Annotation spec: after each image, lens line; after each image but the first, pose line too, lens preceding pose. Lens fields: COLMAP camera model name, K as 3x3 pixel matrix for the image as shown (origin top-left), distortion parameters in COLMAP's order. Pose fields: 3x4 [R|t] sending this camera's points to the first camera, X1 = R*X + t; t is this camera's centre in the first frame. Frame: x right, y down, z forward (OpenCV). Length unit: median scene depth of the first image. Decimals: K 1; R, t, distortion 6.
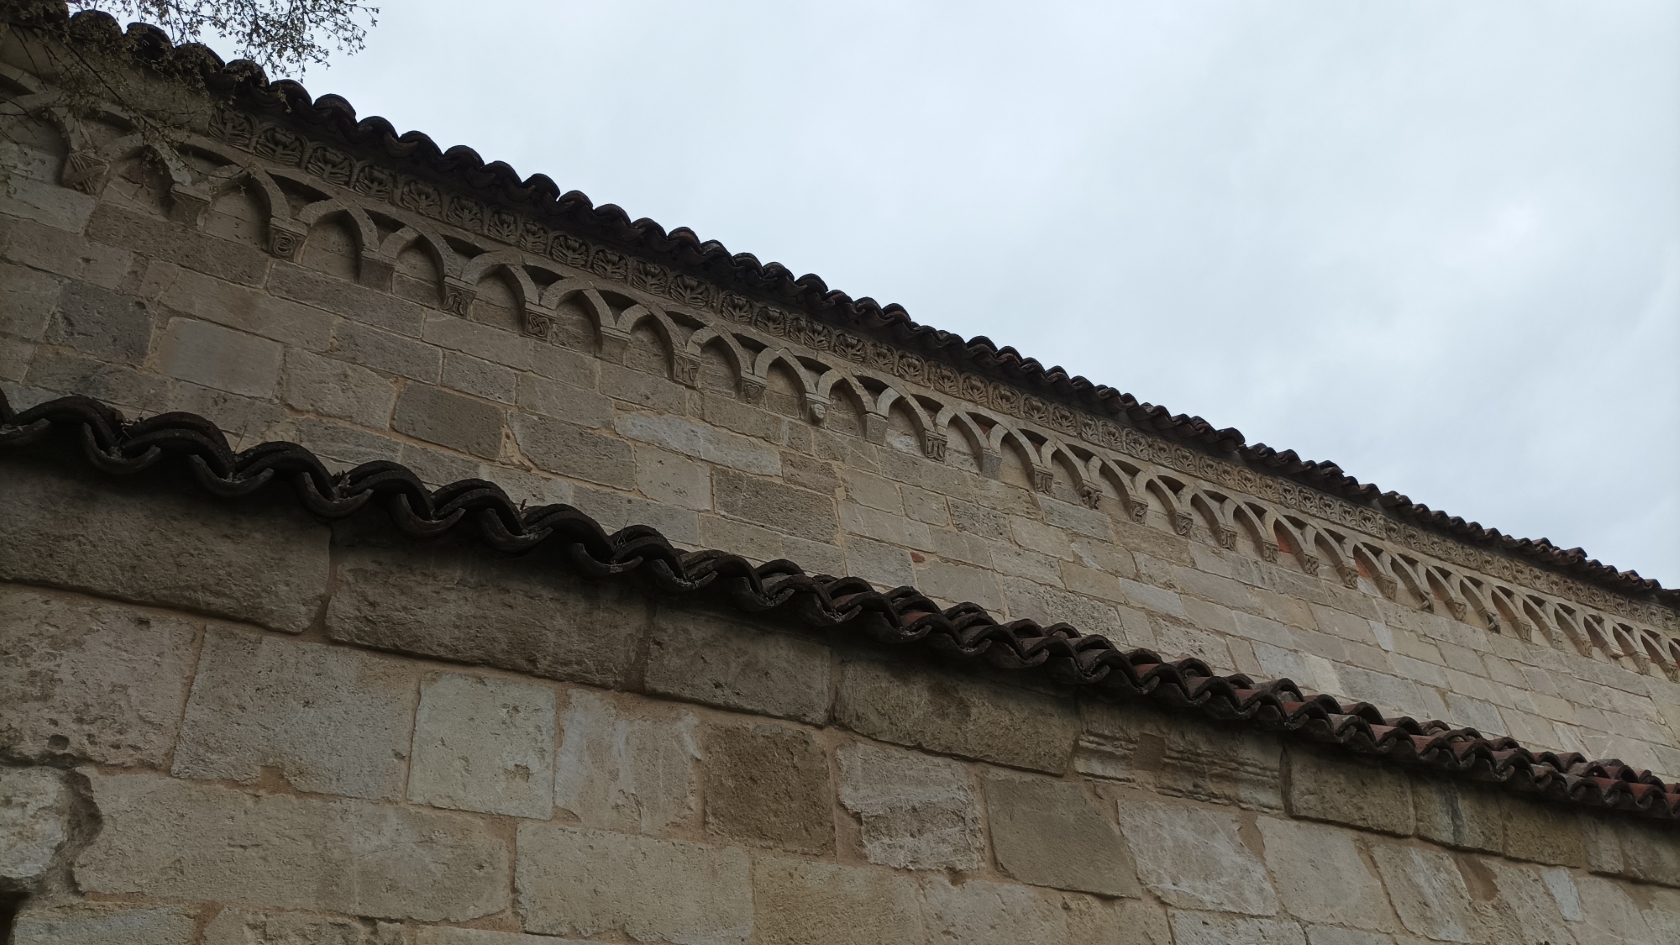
lens RADIAL K [[1246.9, 0, 840.0], [0, 1246.9, 472.5], [0, 0, 1]] dist [0.041656, -0.040774]
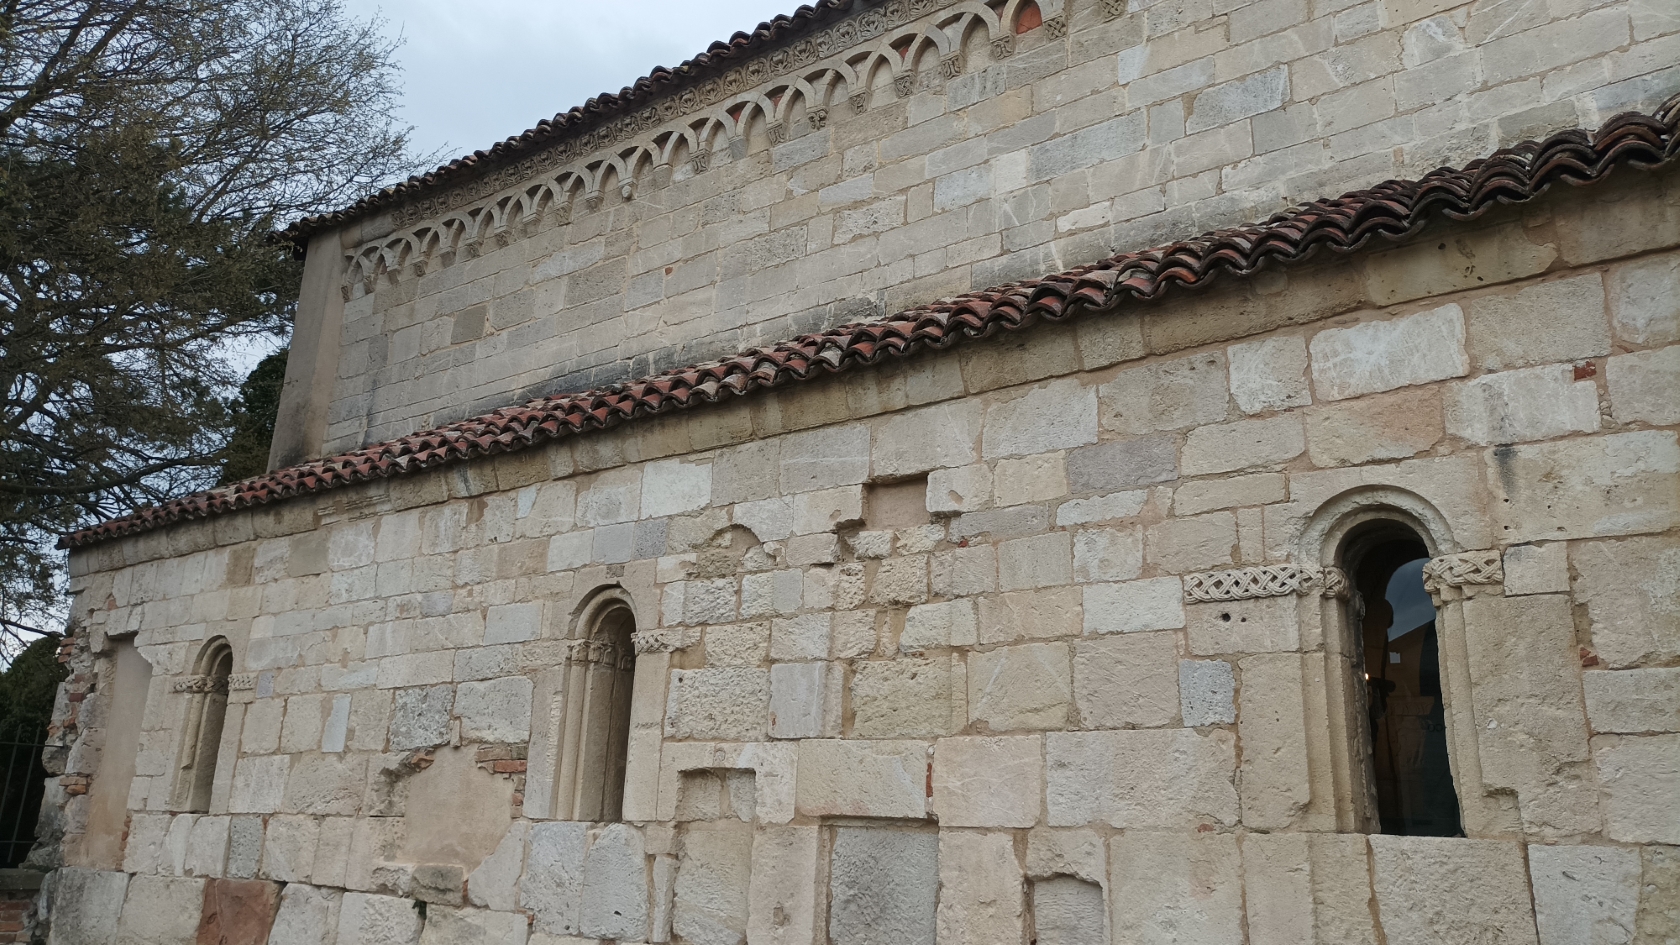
lens RADIAL K [[1242.3, 0, 840.0], [0, 1242.3, 472.5], [0, 0, 1]] dist [0.077346, -0.145773]
pose [[0.406660, -0.137927, -0.903108, 1.849403], [0.532235, 0.839223, 0.111489, 0.270707], [0.742532, -0.526004, 0.414688, 0.501099]]
